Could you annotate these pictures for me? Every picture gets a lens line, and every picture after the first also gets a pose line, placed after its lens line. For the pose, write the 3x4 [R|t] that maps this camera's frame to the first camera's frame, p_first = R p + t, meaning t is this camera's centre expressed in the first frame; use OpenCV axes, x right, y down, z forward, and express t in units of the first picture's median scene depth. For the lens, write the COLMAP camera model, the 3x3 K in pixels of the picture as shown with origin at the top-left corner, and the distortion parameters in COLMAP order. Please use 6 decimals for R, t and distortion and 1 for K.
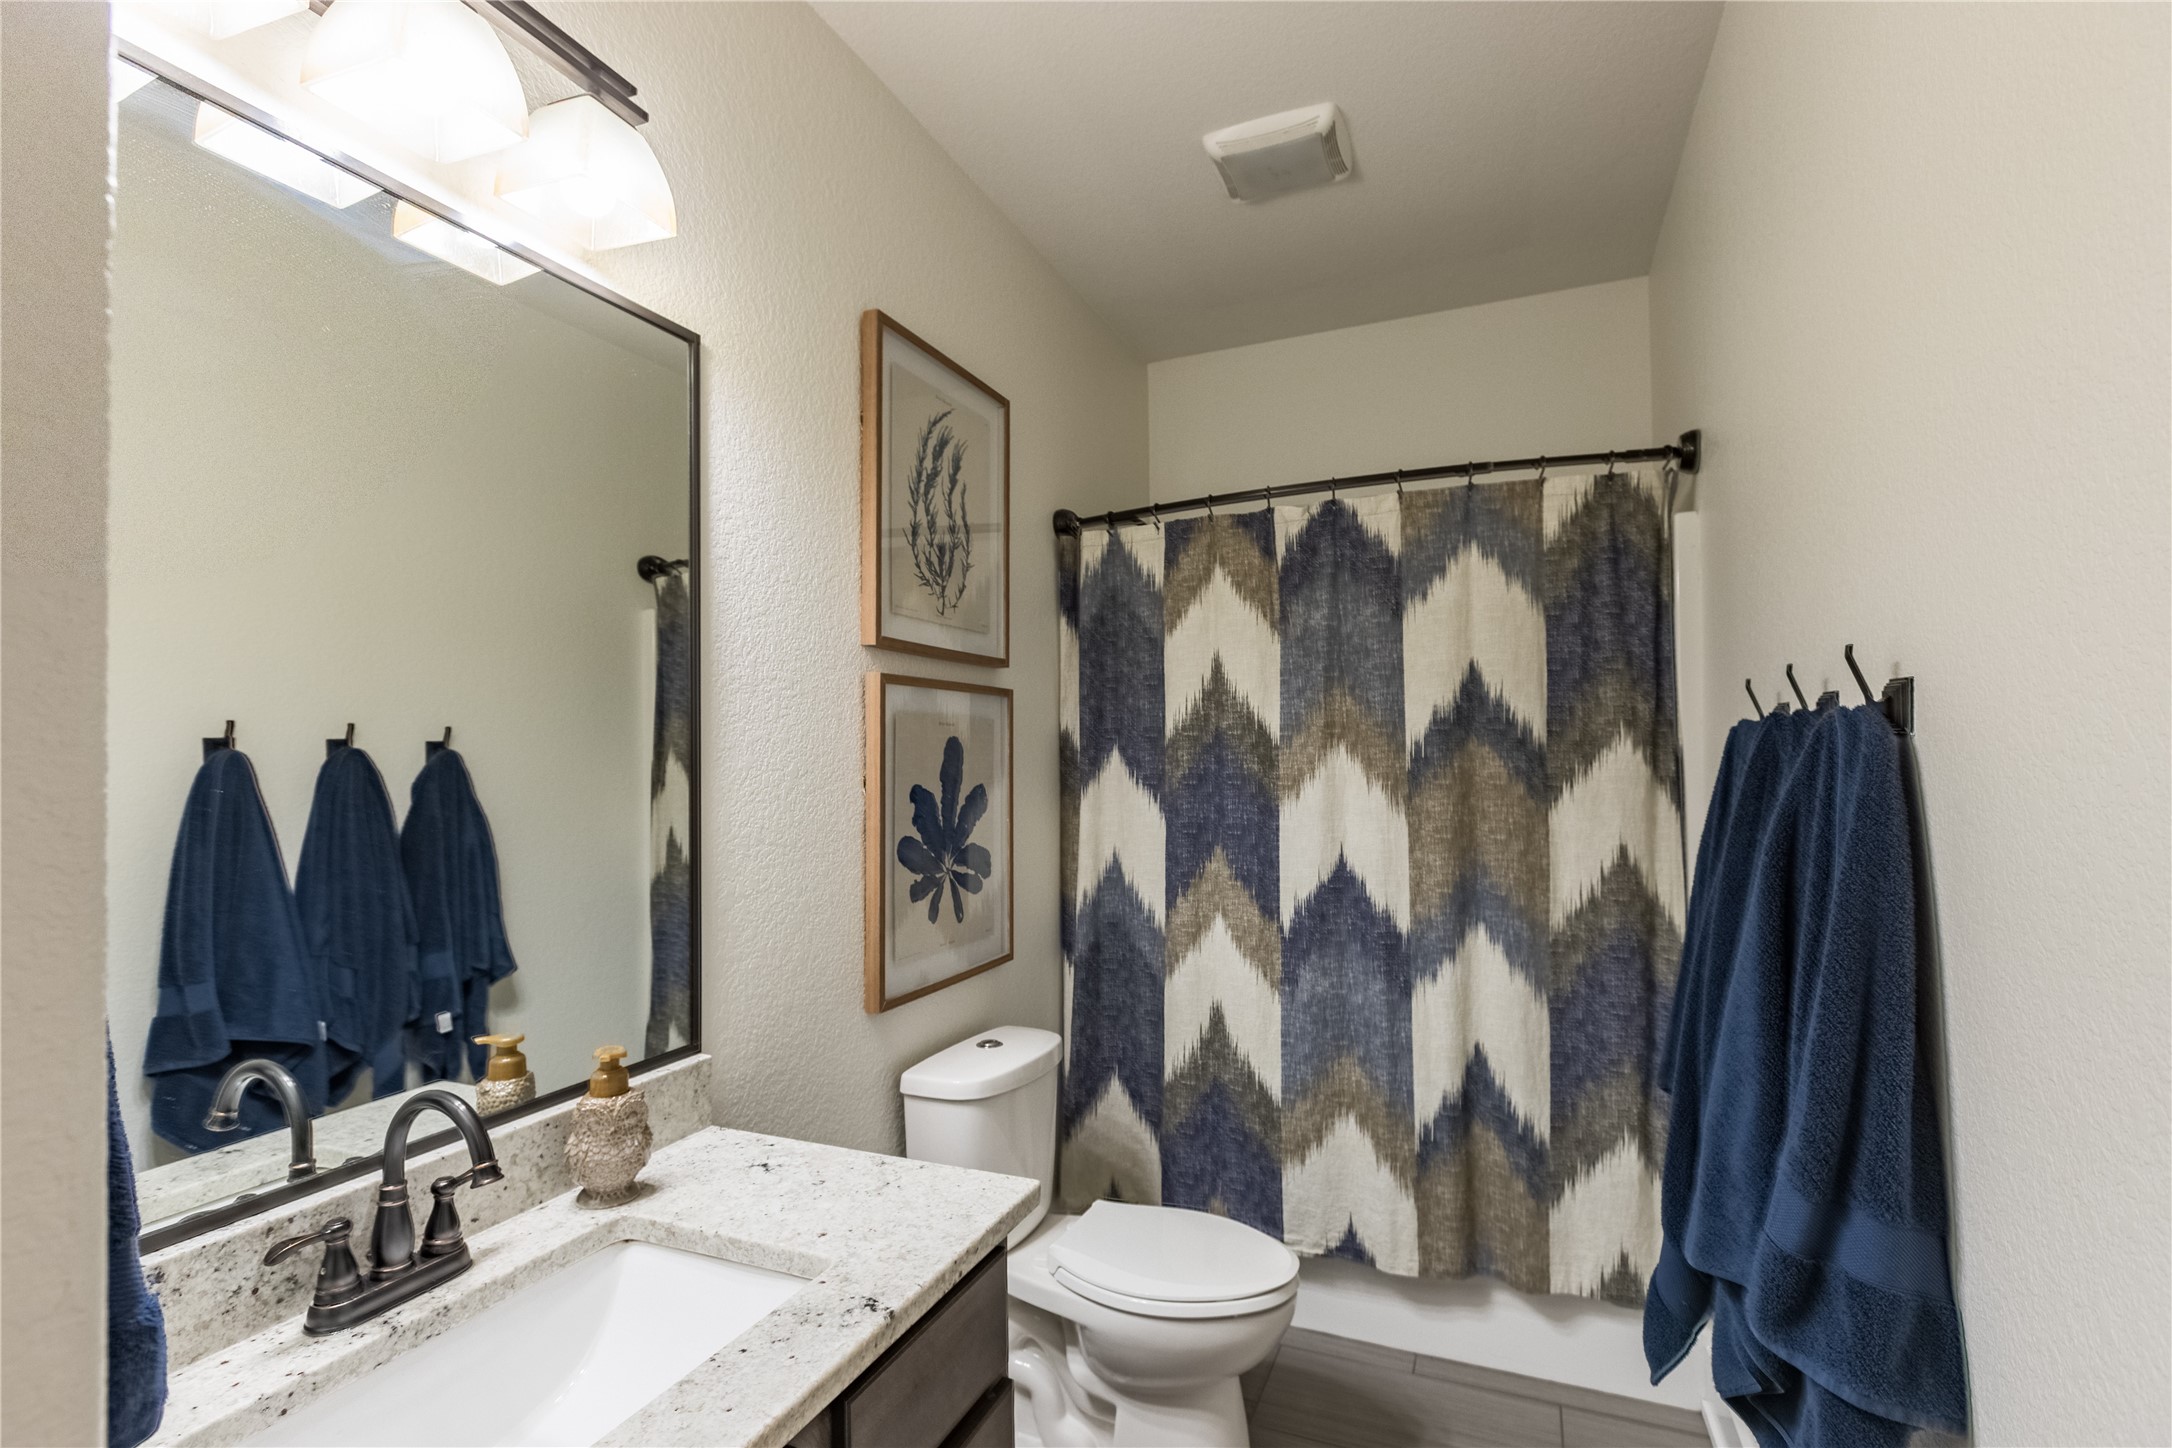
lens RADIAL K [[988.3, 0, 1086.0], [0, 988.3, 724.0], [0, 0, 1]] dist [-0.000188, -0.000050]
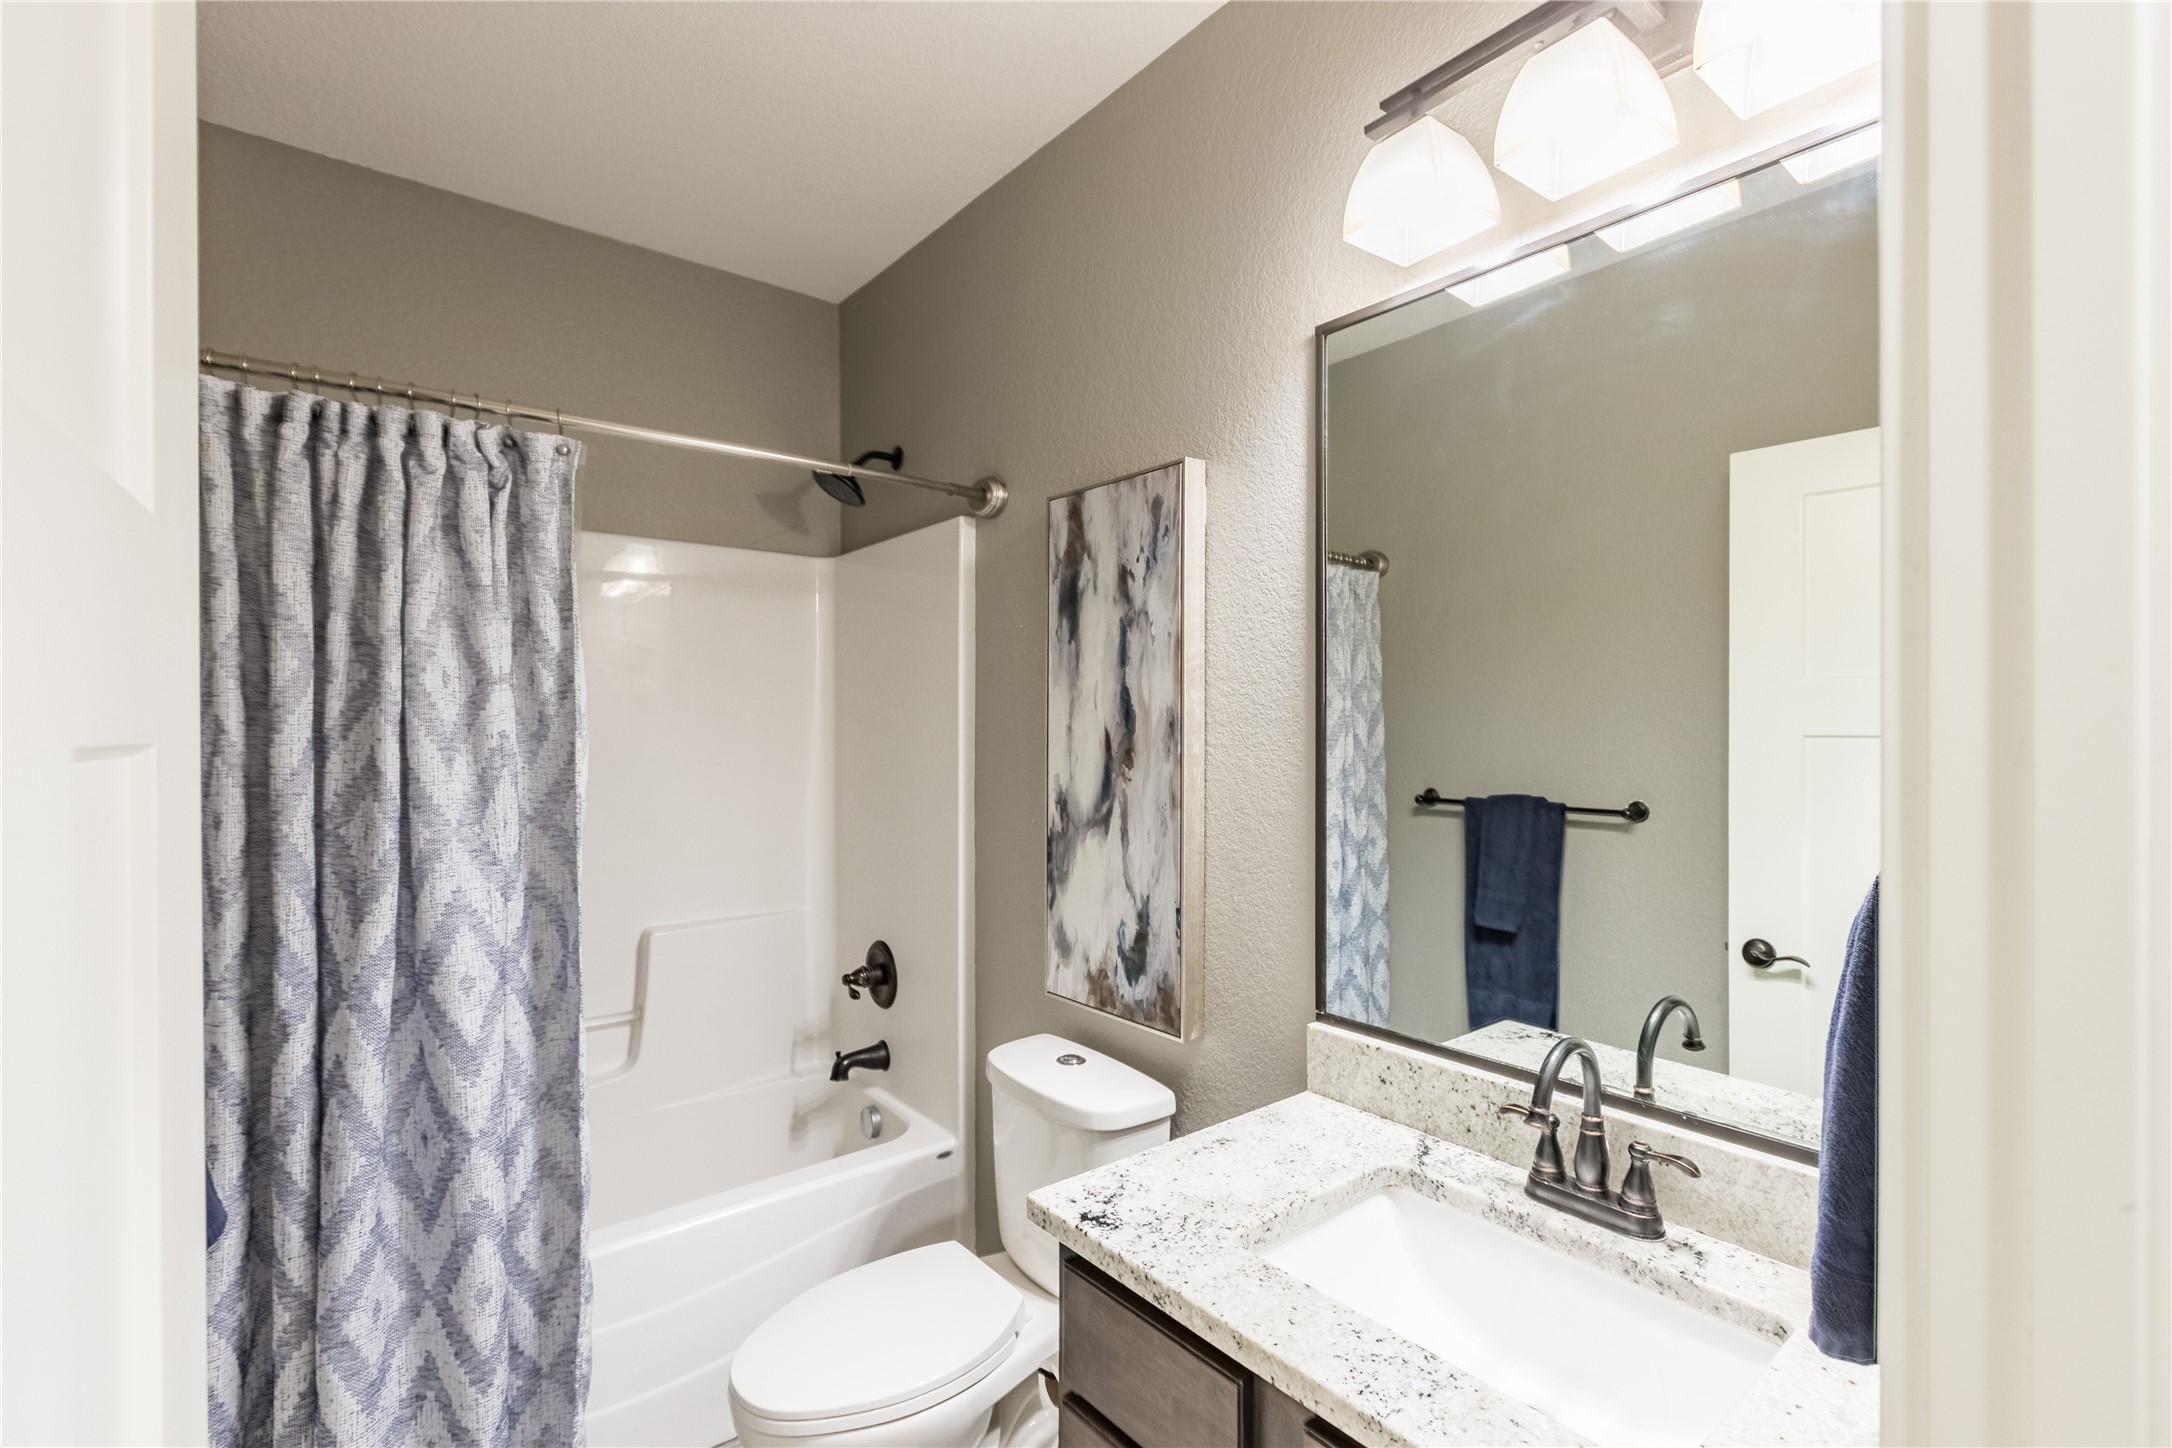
lens RADIAL K [[988.3, 0, 1086.0], [0, 988.3, 724.0], [0, 0, 1]] dist [-0.000188, -0.000050]
pose [[-0.470845, 0.019899, -0.881991, 0.593877], [0.045625, 0.998957, -0.001818, -0.021123], [0.881035, -0.041097, -0.471262, 1.042627]]
